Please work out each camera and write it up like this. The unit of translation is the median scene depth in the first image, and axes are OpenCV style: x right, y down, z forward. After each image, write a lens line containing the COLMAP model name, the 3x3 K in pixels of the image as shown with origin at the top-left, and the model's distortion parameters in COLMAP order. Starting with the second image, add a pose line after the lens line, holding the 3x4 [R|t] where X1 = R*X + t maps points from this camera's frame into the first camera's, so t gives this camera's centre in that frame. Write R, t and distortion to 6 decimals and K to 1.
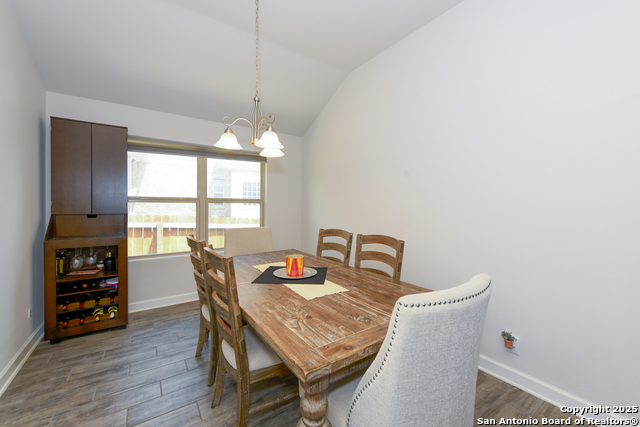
lens RADIAL K [[255.9, 0, 320.6], [0, 255.9, 207.7], [0, 0, 1]] dist [-0.000760, -0.000518]
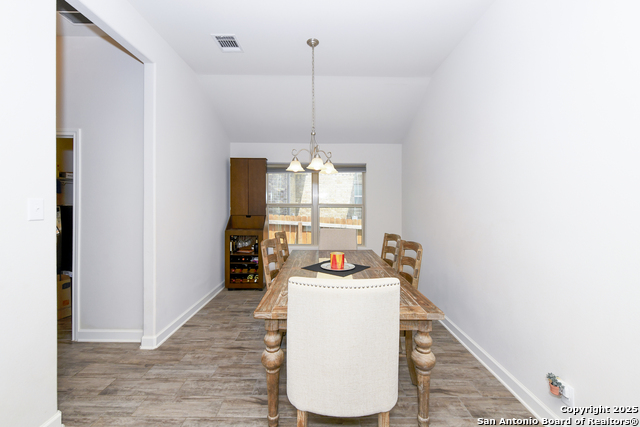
lens RADIAL K [[255.9, 0, 320.6], [0, 255.9, 207.7], [0, 0, 1]] dist [-0.000760, -0.000518]
pose [[0.822737, 0.005090, -0.568400, 0.398902], [-0.007319, 0.999972, -0.001640, -0.022842], [0.568376, 0.005510, 0.822751, -0.057903]]
